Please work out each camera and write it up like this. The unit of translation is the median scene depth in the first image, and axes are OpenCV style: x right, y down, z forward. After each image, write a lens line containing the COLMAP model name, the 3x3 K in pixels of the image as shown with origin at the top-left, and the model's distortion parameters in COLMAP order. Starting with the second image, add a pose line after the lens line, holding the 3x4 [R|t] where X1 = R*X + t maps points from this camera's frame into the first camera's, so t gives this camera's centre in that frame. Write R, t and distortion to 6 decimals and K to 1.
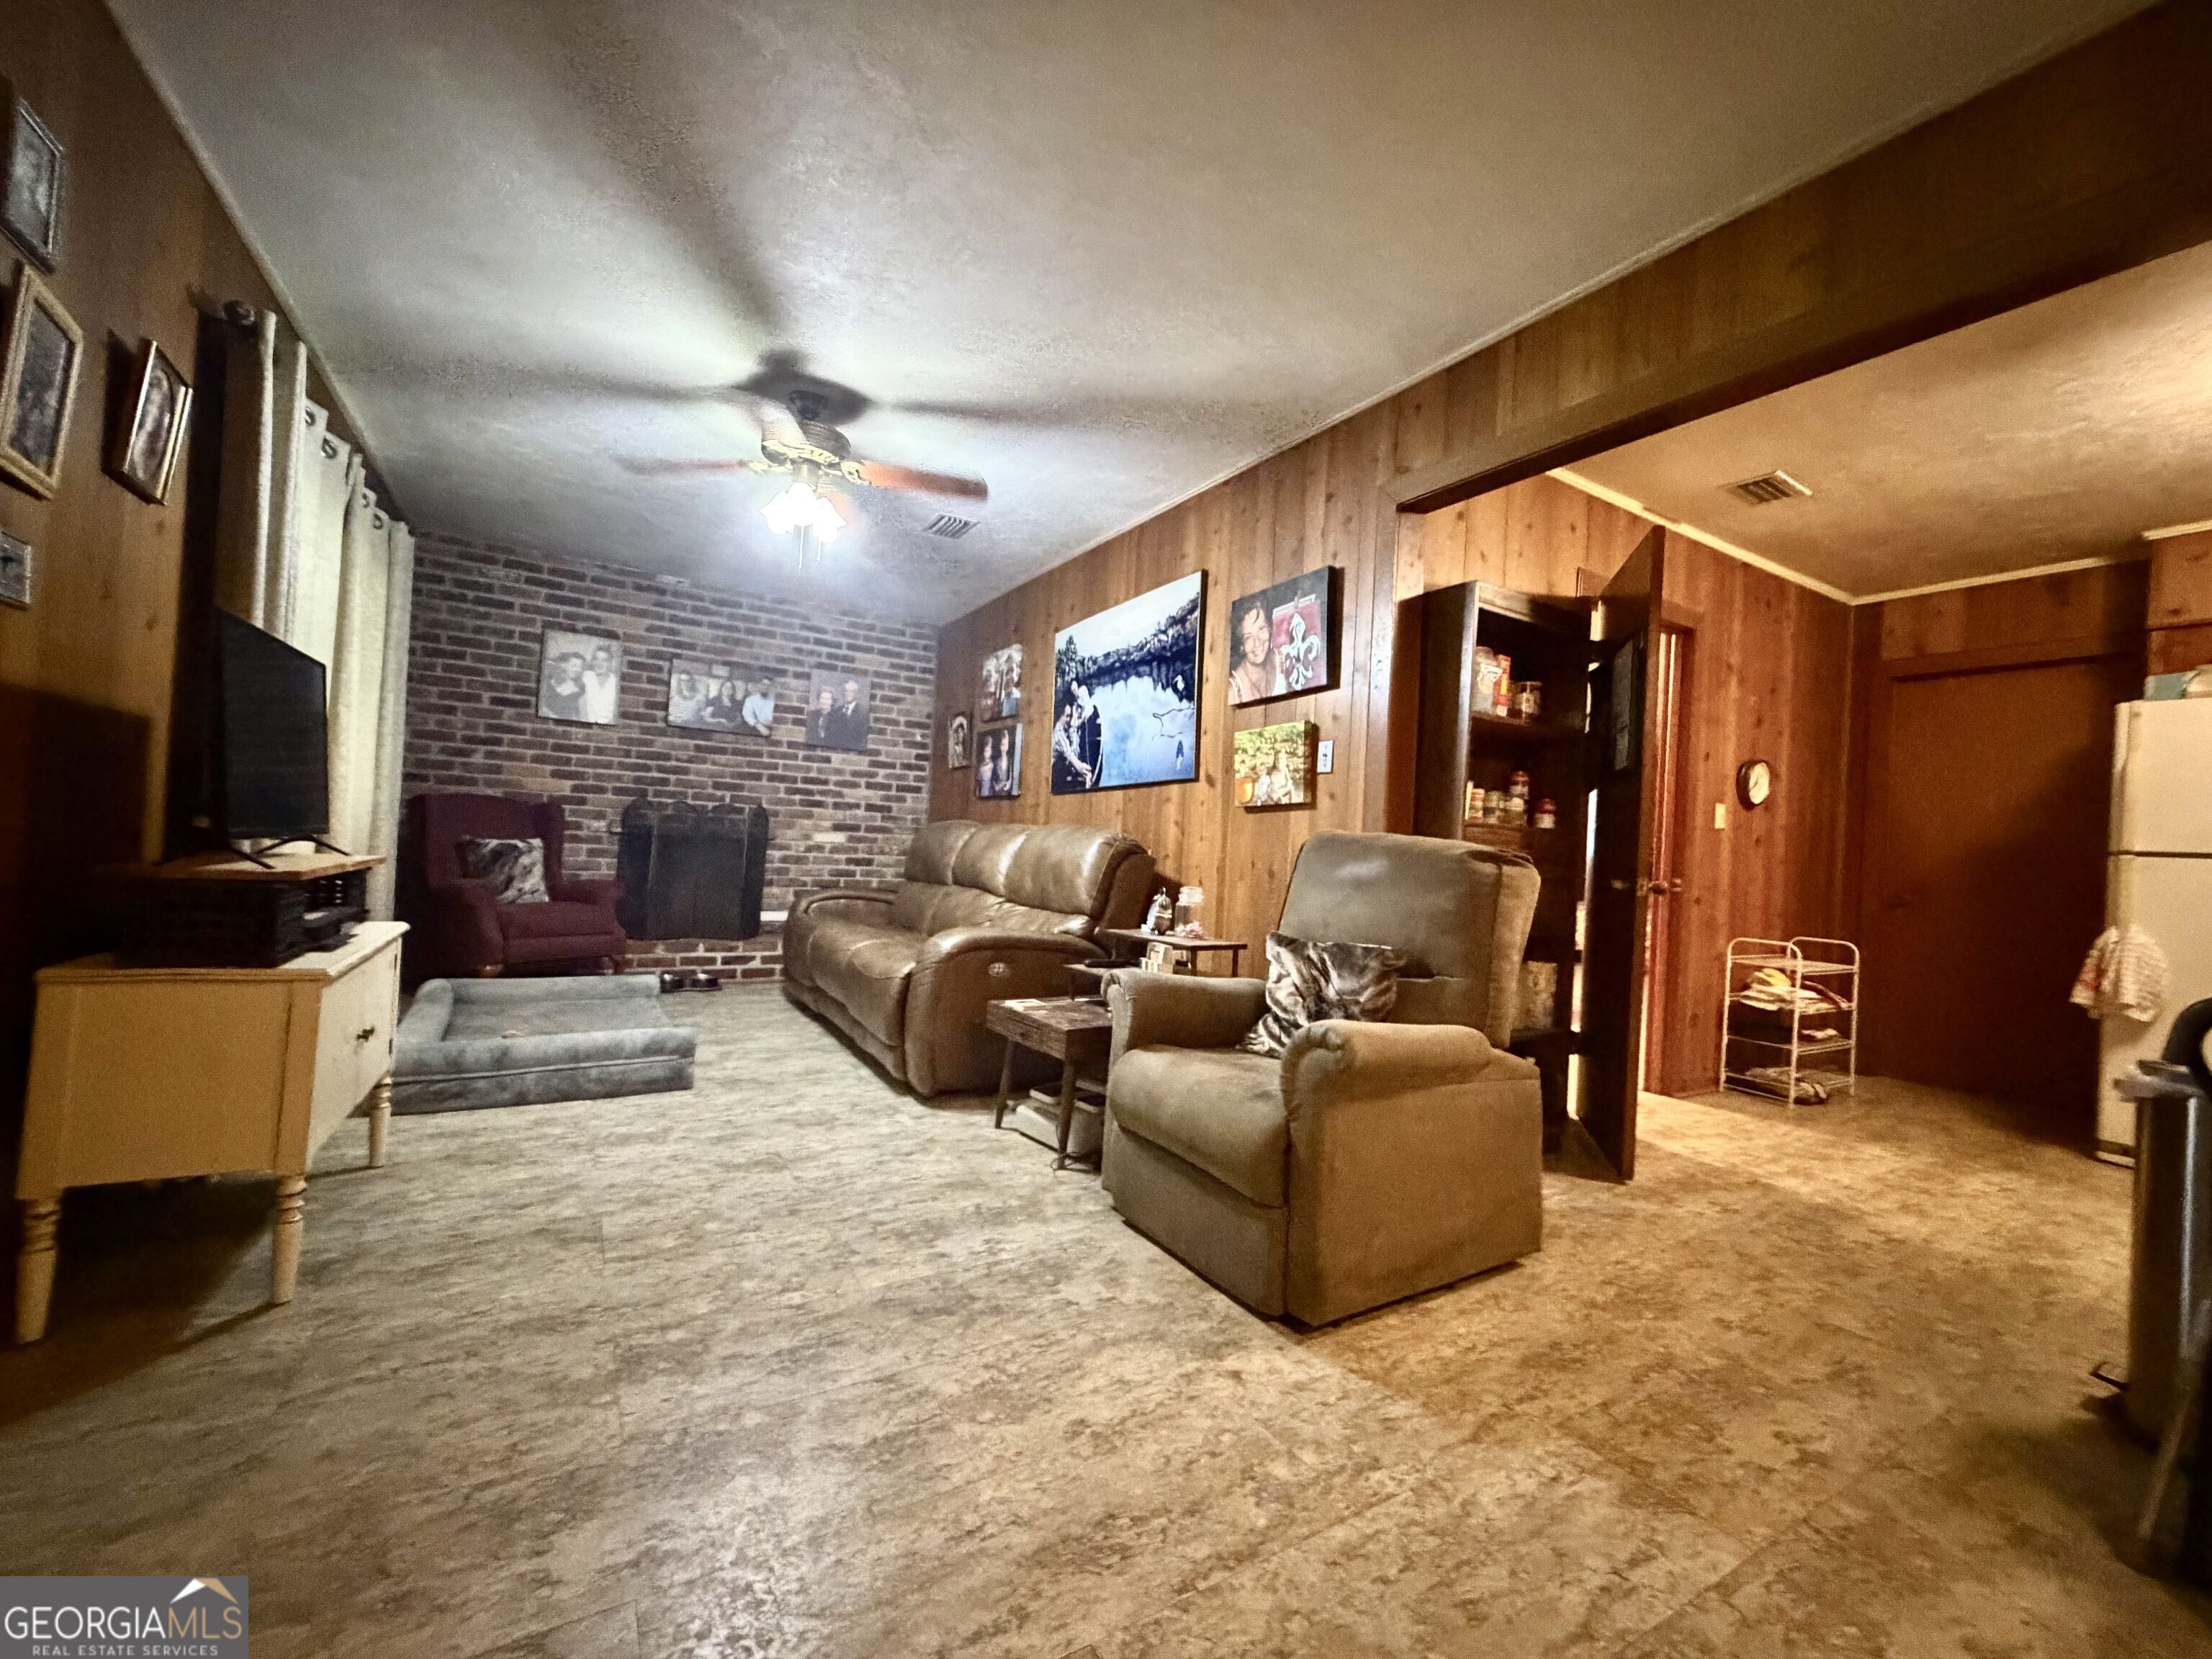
lens RADIAL K [[881.3, 0, 1086.4], [0, 881.3, 832.1], [0, 0, 1]] dist [-0.002304, 0.000477]
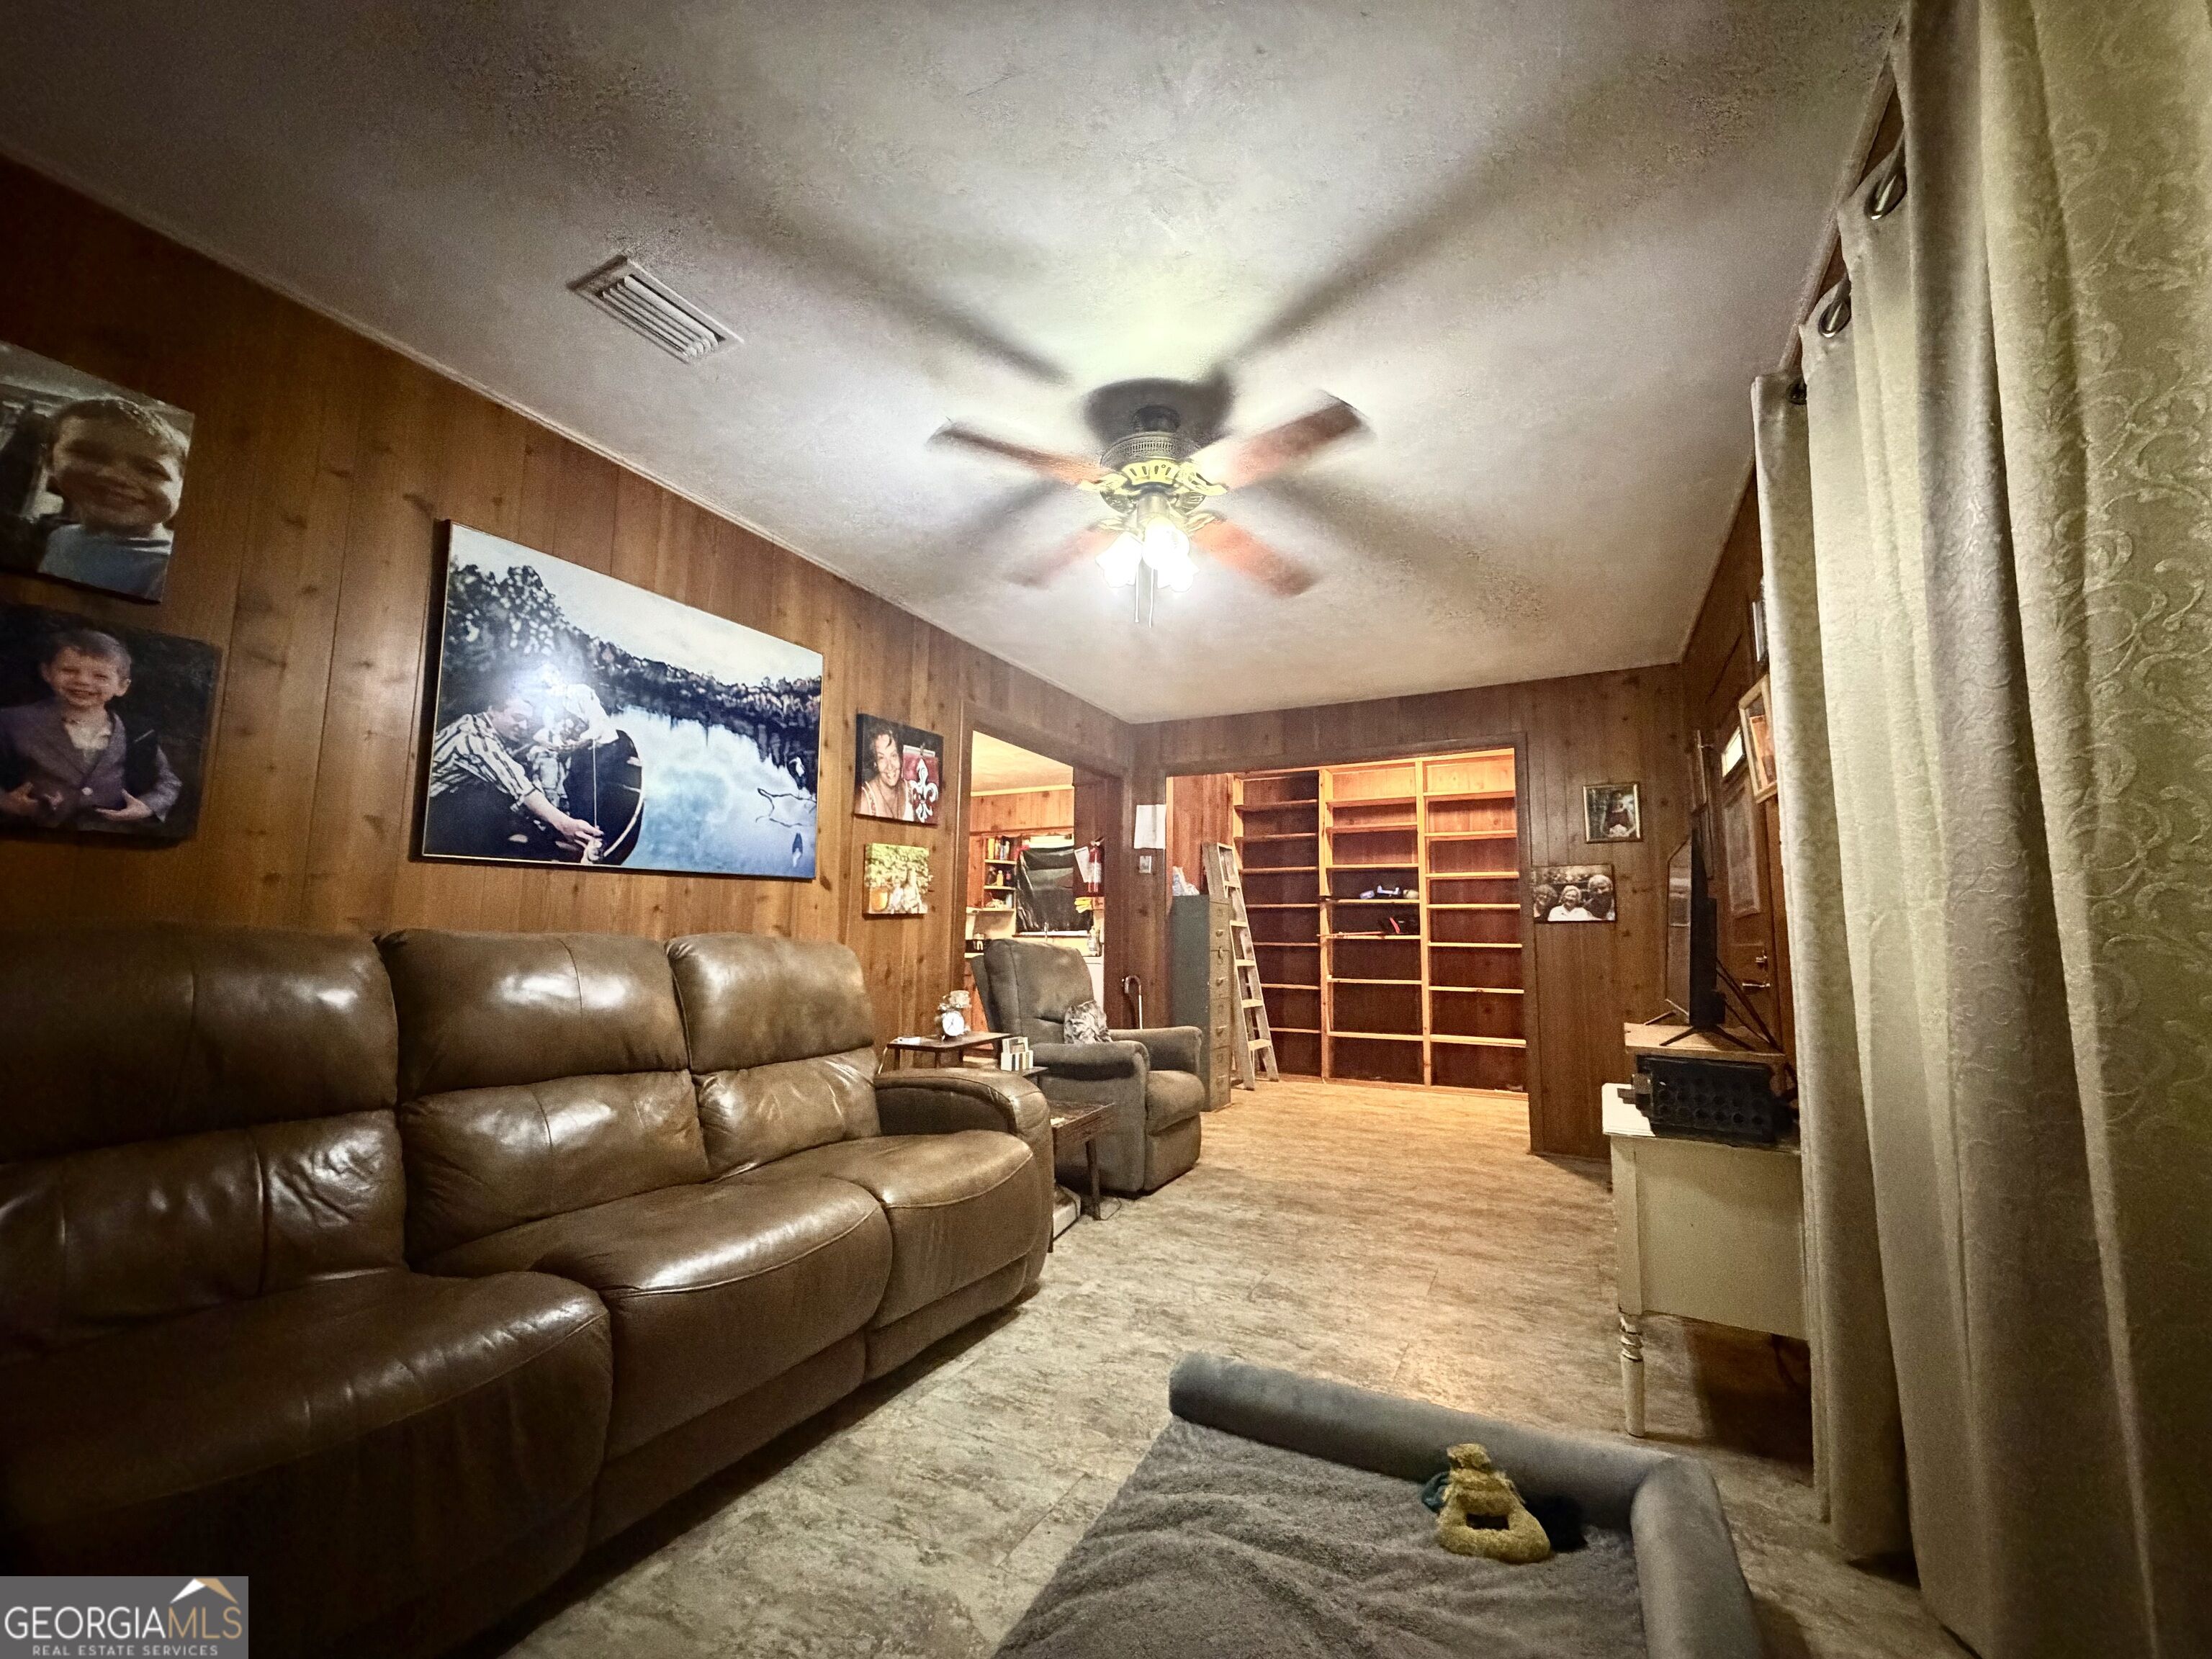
lens RADIAL K [[881.3, 0, 1111.5], [0, 881.3, 834.6], [0, 0, 1]] dist [-0.002304, 0.000477]
pose [[-0.531392, 0.038866, 0.846234, -0.923448], [-0.054224, 0.995338, -0.079764, -0.057359], [-0.845389, -0.088272, -0.526807, 1.385097]]
